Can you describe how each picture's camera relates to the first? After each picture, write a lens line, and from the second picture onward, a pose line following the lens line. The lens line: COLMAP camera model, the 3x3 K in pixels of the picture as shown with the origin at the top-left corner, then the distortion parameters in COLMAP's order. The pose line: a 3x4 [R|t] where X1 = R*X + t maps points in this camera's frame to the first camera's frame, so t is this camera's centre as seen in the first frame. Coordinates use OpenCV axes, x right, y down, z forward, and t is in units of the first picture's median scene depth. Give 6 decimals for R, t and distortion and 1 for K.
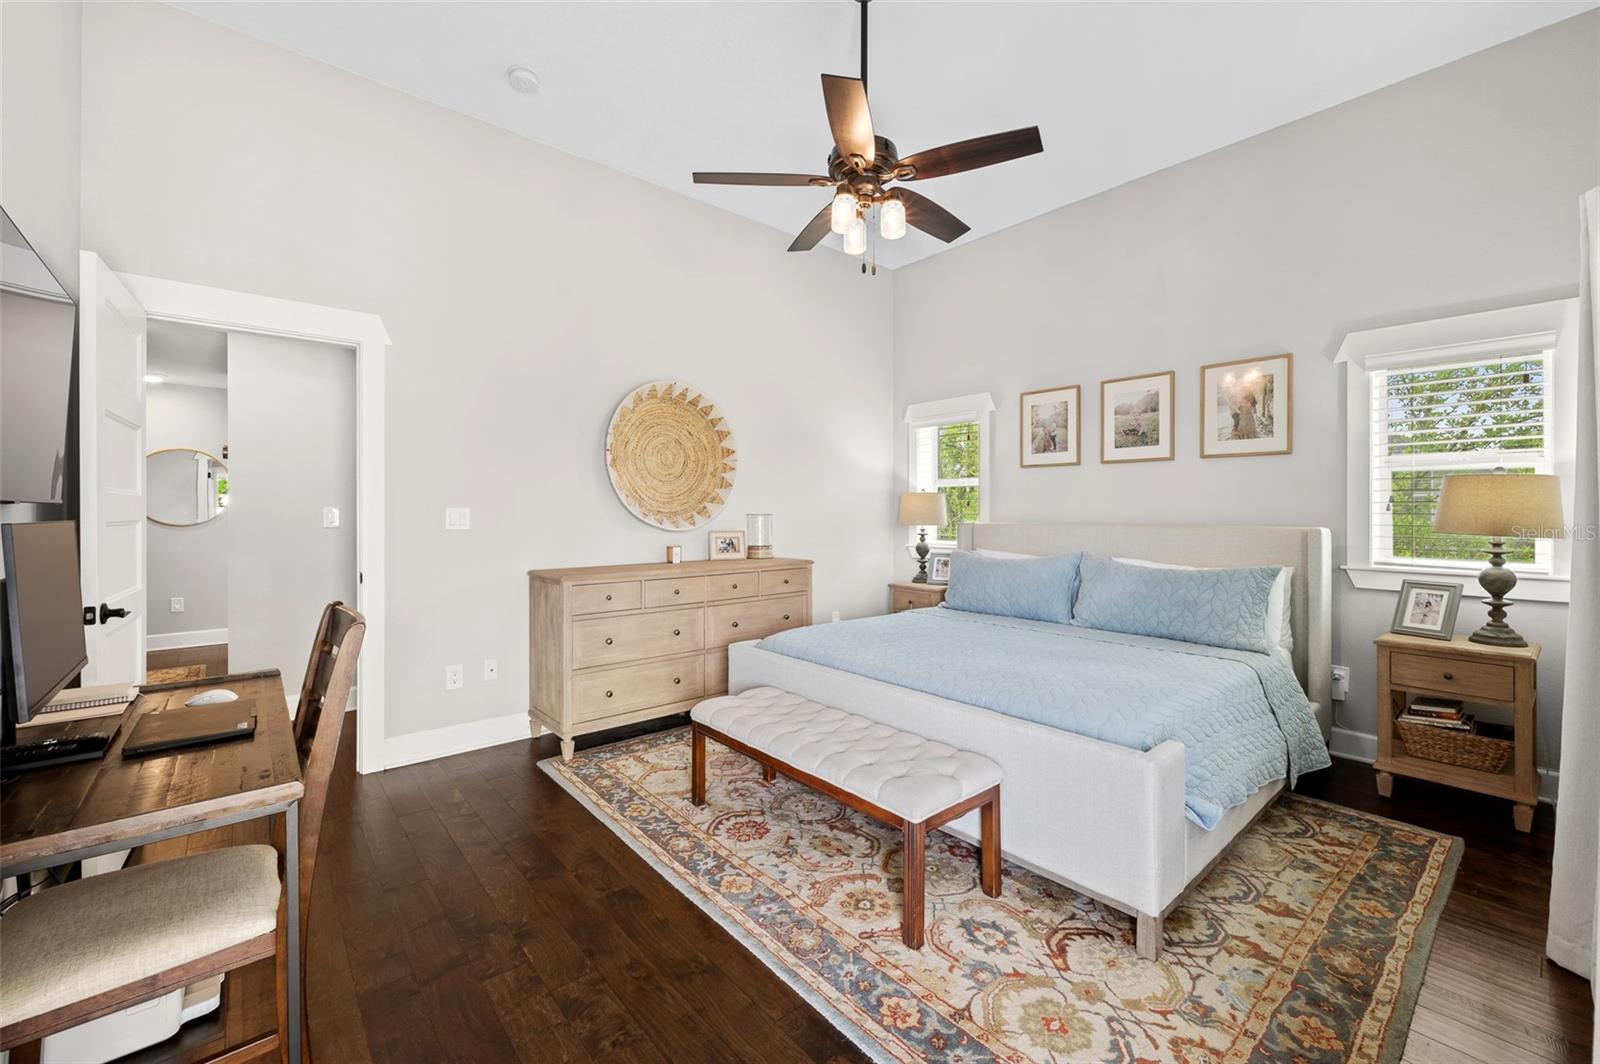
lens RADIAL K [[640.0, 0, 798.2], [0, 640.0, 515.8], [0, 0, 1]] dist [-0.000339, 0.000291]
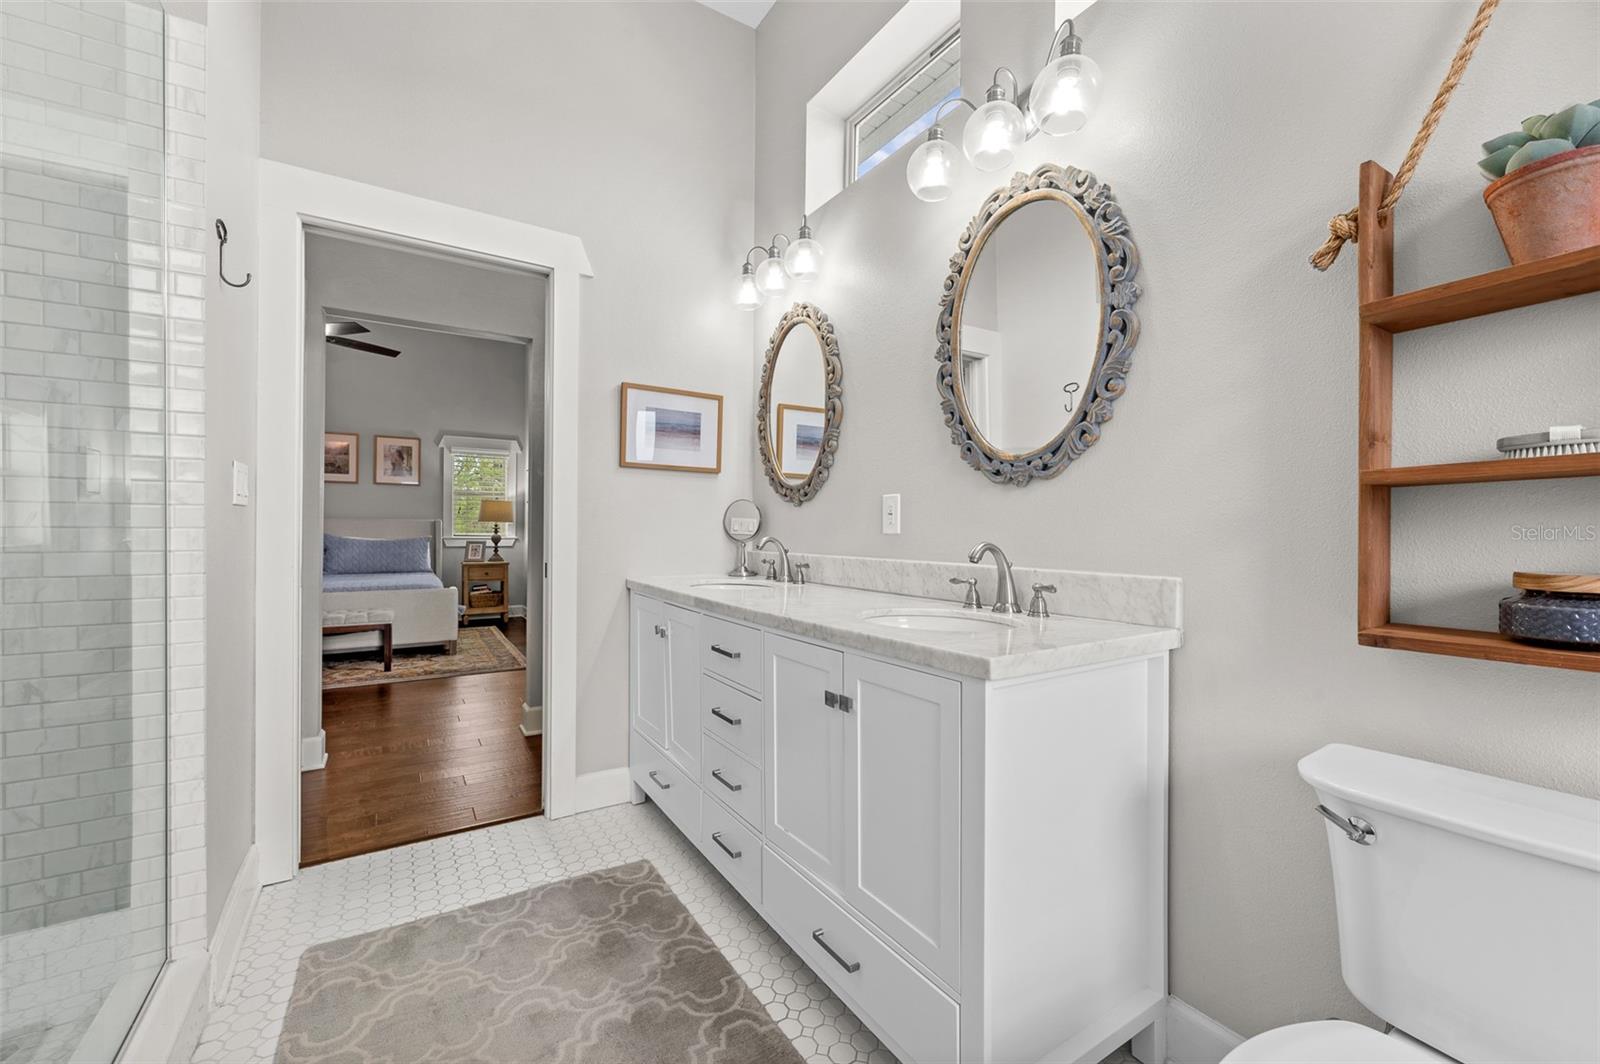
lens RADIAL K [[635.6, 0, 802.2], [0, 635.6, 523.6], [0, 0, 1]] dist [-0.001331, -0.000210]
pose [[0.283475, -0.003567, 0.958973, -1.031624], [-0.003642, 0.999982, 0.004796, 0.013302], [-0.958973, -0.004852, 0.283457, -0.926172]]
